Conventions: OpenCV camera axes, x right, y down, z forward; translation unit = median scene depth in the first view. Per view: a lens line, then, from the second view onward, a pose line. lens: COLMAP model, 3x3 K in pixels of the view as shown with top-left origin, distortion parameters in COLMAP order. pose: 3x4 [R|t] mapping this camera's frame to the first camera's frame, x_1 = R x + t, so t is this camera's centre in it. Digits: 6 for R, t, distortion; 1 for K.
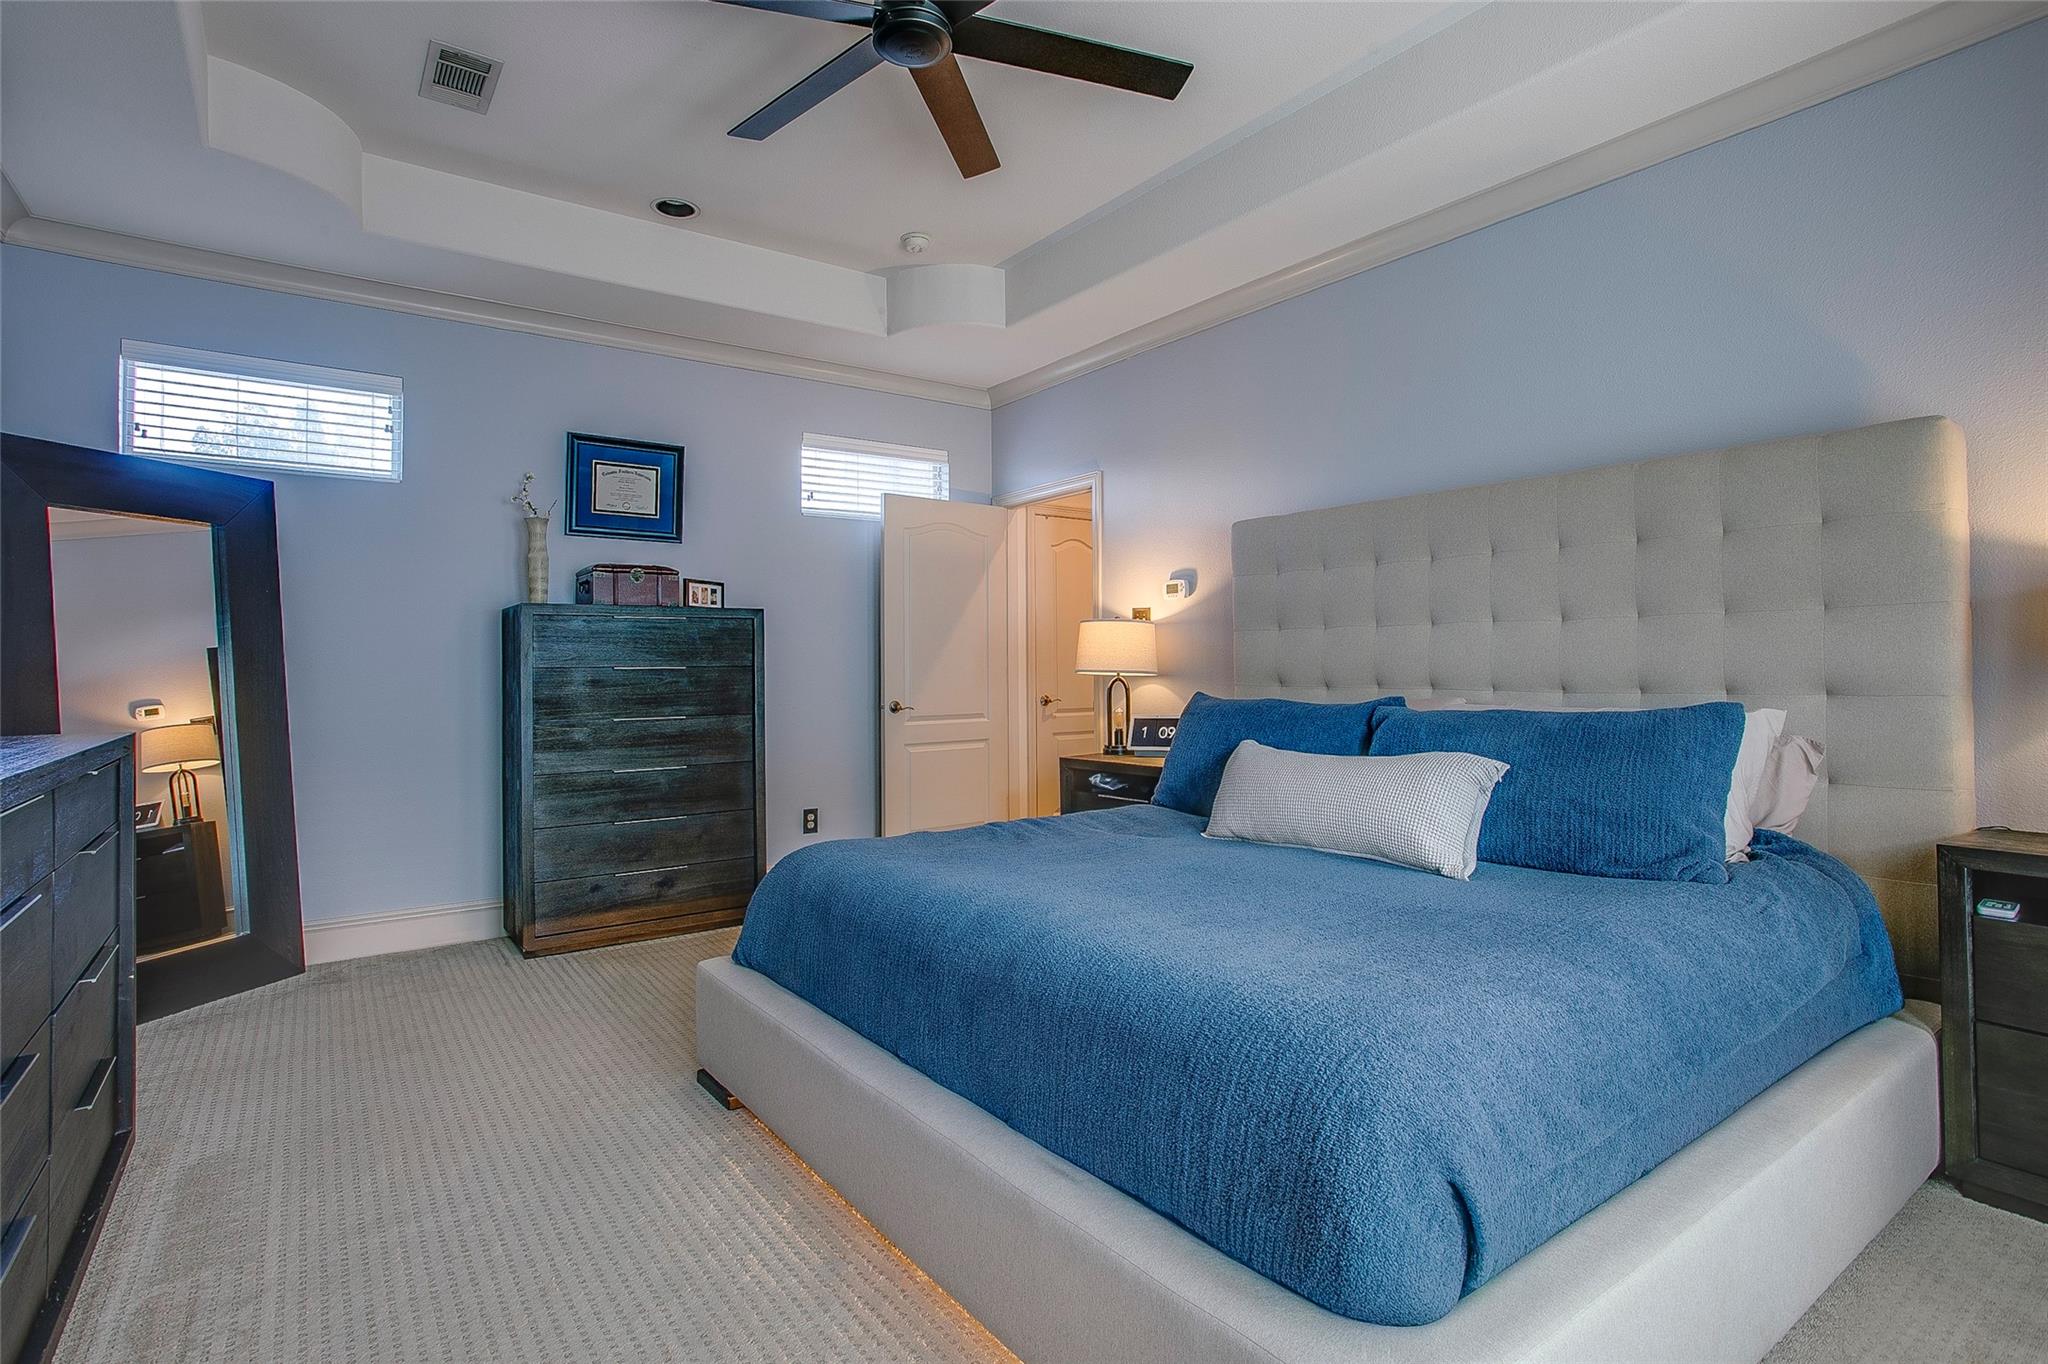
lens RADIAL K [[1003.6, 0, 1024.0], [0, 1003.6, 682.0], [0, 0, 1]] dist [-0.063463, 0.032308]
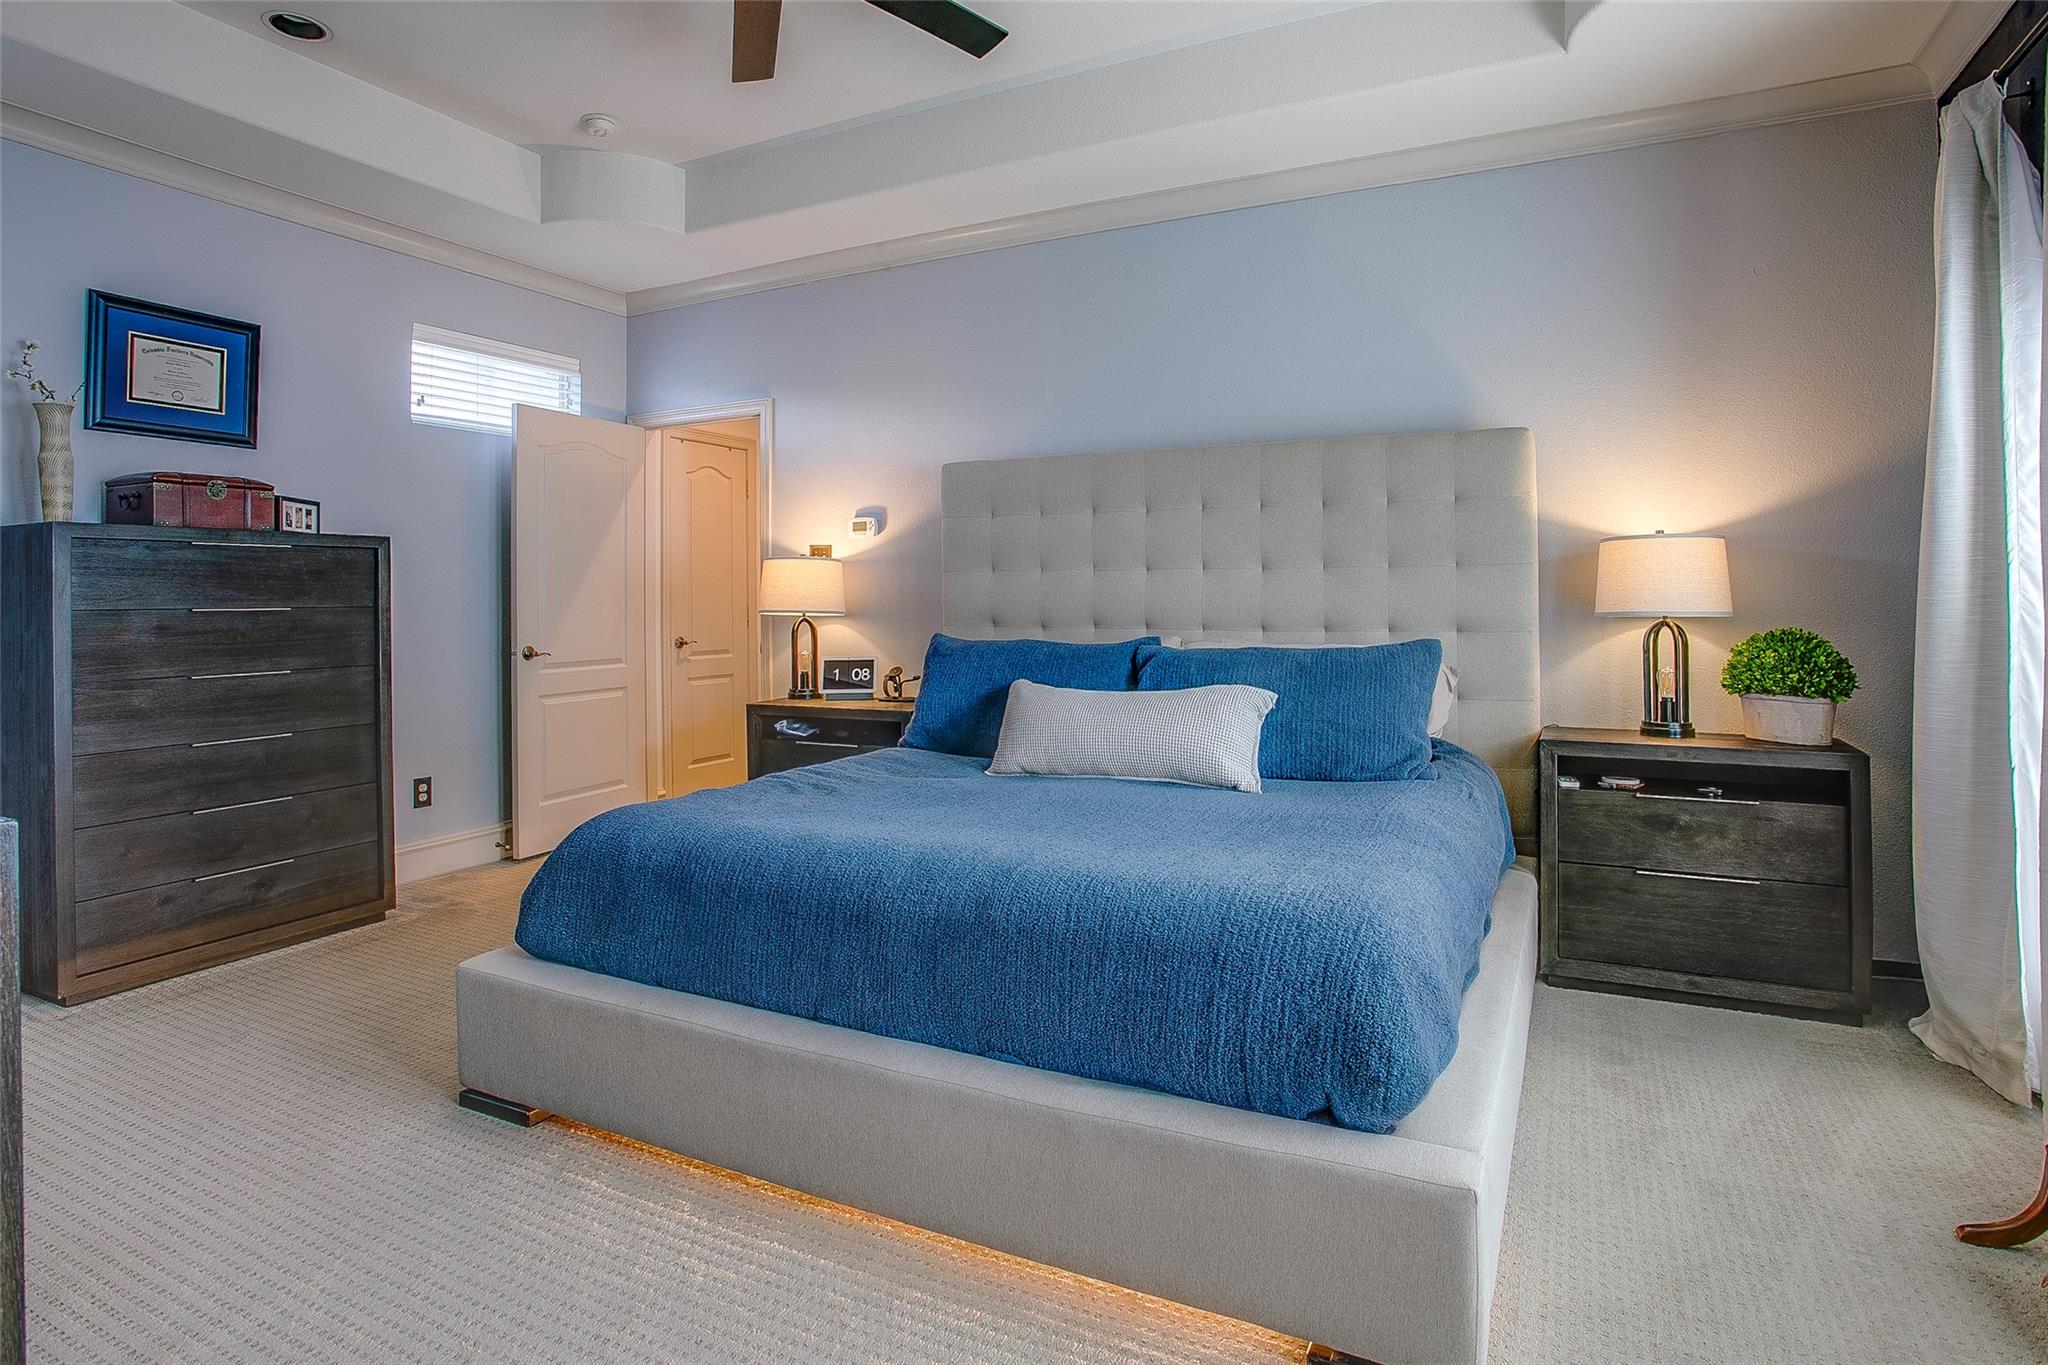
lens RADIAL K [[1069.2, 0, 1038.2], [0, 1069.2, 625.8], [0, 0, 1]] dist [-0.080701, 0.038999]
pose [[0.890343, -0.008439, 0.455212, -0.189494], [0.004683, 0.999945, 0.009379, -0.006171], [-0.455266, -0.006219, 0.890334, -0.002992]]
